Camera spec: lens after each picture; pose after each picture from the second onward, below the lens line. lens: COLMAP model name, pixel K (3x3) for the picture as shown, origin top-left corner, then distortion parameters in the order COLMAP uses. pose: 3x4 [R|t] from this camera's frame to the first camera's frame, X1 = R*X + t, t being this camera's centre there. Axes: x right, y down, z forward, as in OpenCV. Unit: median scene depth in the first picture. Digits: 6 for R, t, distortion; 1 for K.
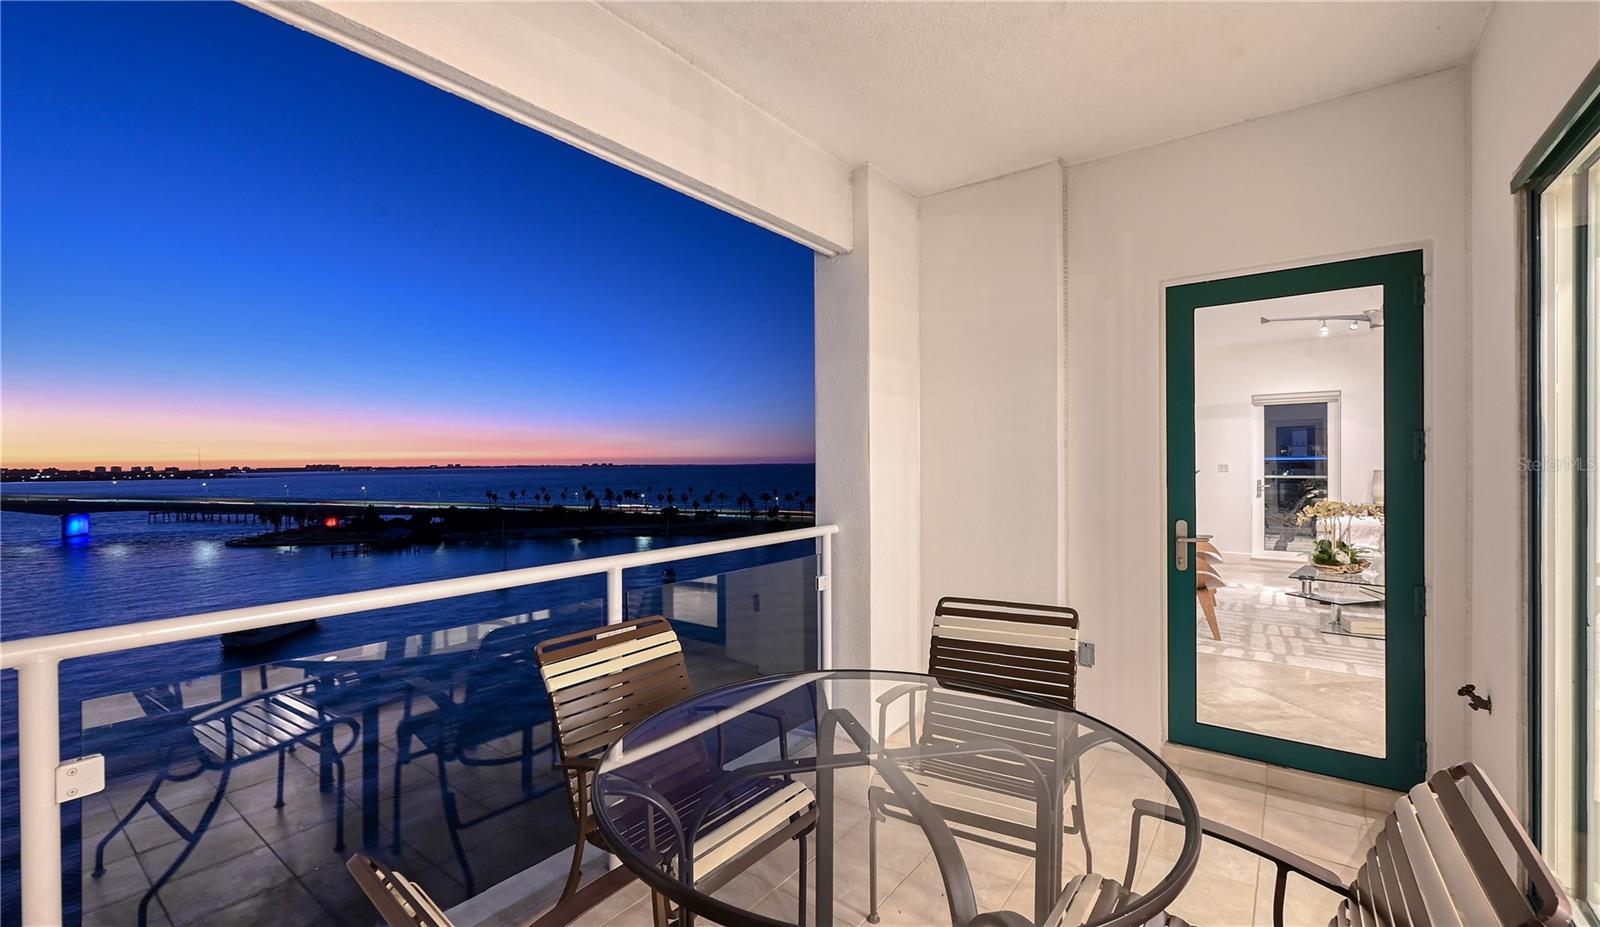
lens RADIAL K [[660.0, 0, 808.1], [0, 660.0, 464.8], [0, 0, 1]] dist [0.001397, -0.001499]
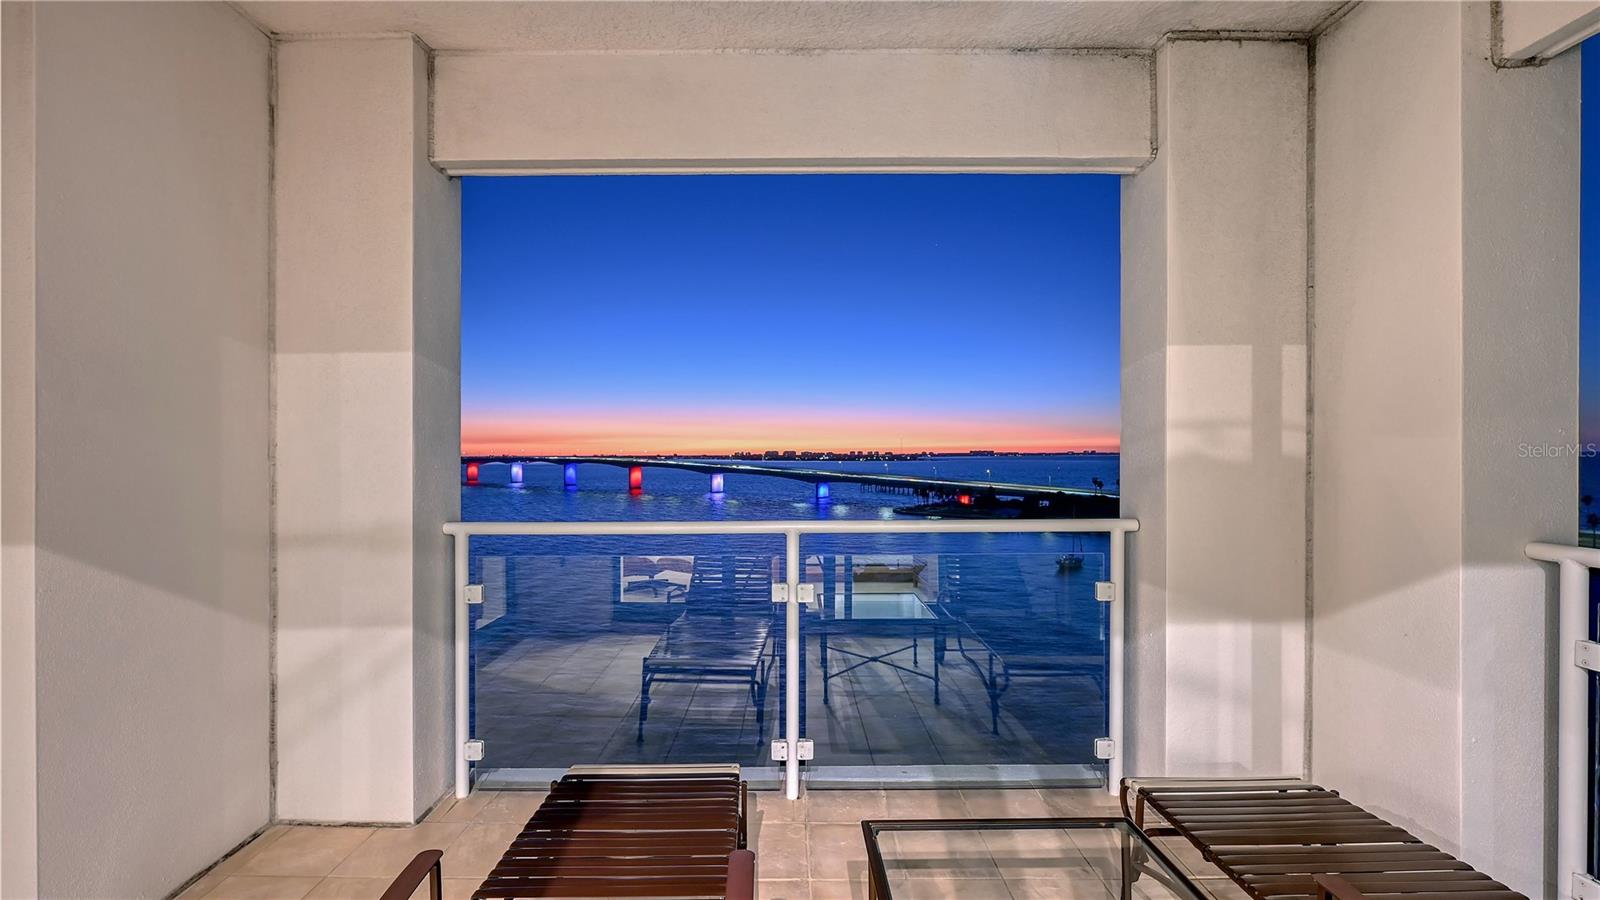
lens RADIAL K [[679.2, 0, 808.6], [0, 679.2, 454.6], [0, 0, 1]] dist [0.005122, 0.000206]
pose [[0.607224, 0.010351, -0.794463, 0.279960], [-0.008604, 0.999942, 0.006453, 0.007444], [0.794484, 0.002917, 0.607278, 0.134859]]
